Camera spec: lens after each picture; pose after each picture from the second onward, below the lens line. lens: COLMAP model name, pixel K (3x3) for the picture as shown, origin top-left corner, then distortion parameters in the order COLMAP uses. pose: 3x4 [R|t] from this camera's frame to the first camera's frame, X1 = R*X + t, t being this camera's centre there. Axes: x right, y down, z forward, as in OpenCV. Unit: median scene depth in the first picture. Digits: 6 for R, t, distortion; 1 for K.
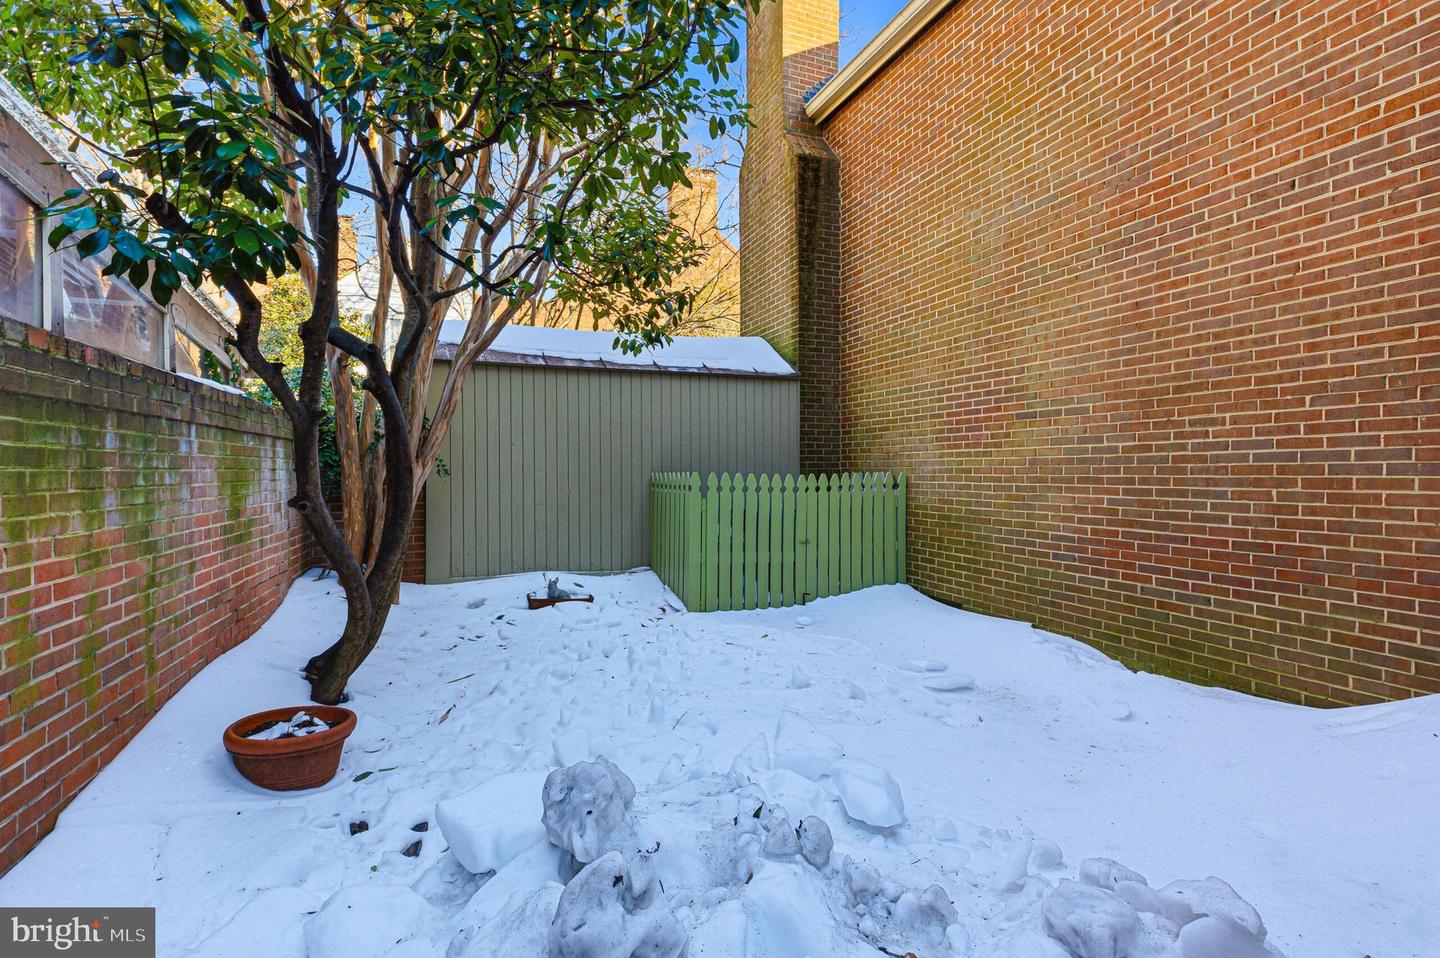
lens RADIAL K [[642.8, 0, 715.7], [0, 642.8, 477.1], [0, 0, 1]] dist [0.008746, -0.003798]
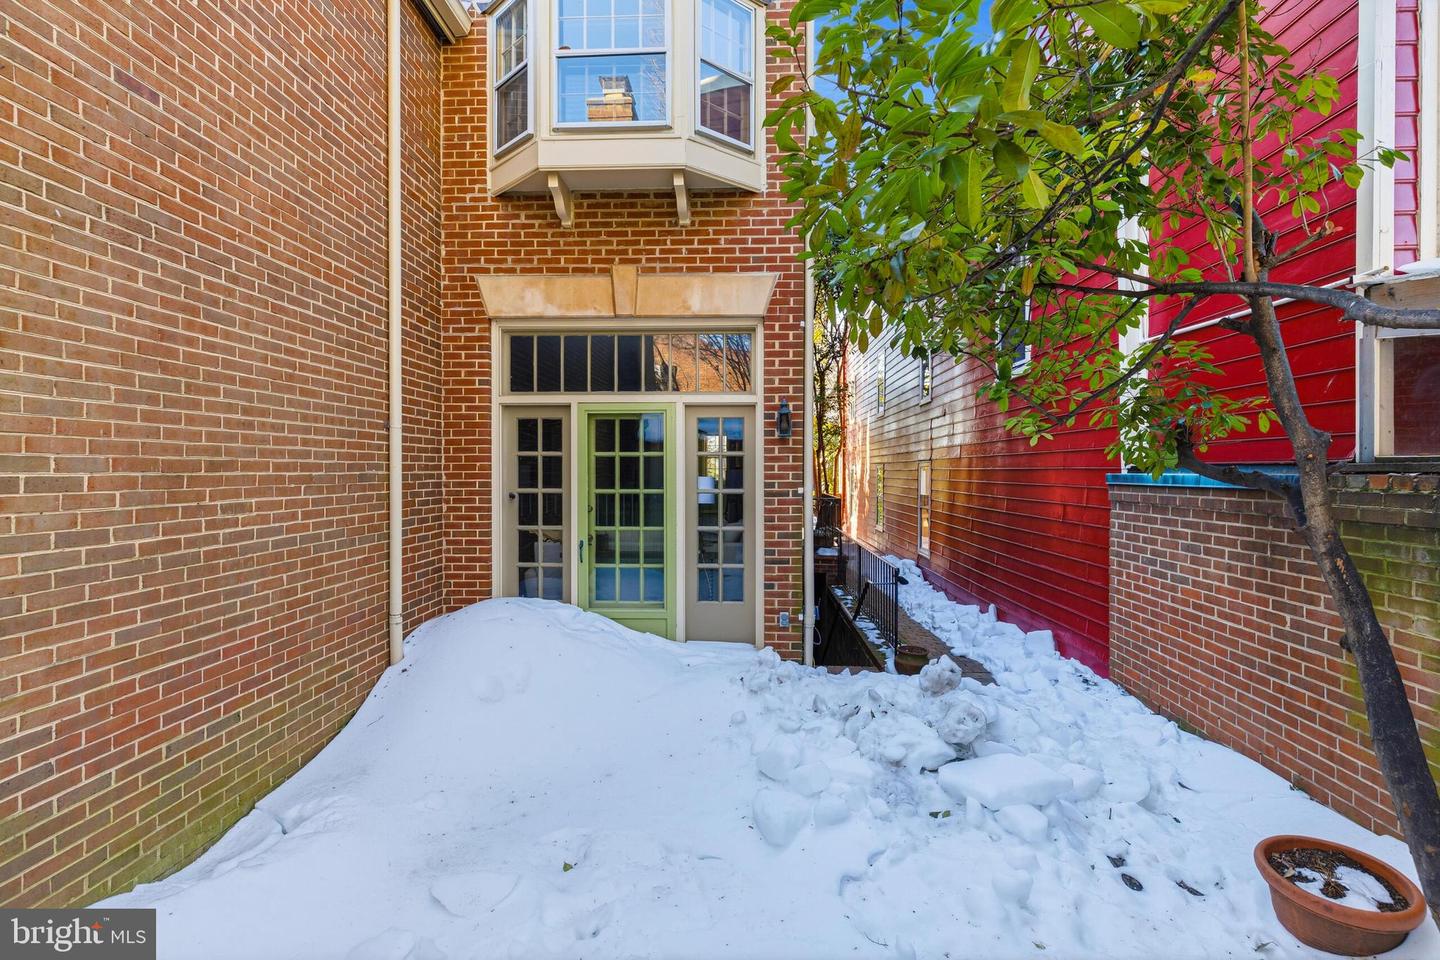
lens RADIAL K [[642.8, 0, 715.7], [0, 642.8, 478.1], [0, 0, 1]] dist [0.008746, -0.003798]
pose [[-0.902122, -0.001185, 0.431480, -0.179690], [0.008905, 0.999732, 0.021364, -0.138862], [-0.431389, 0.023115, -0.901870, 1.509548]]
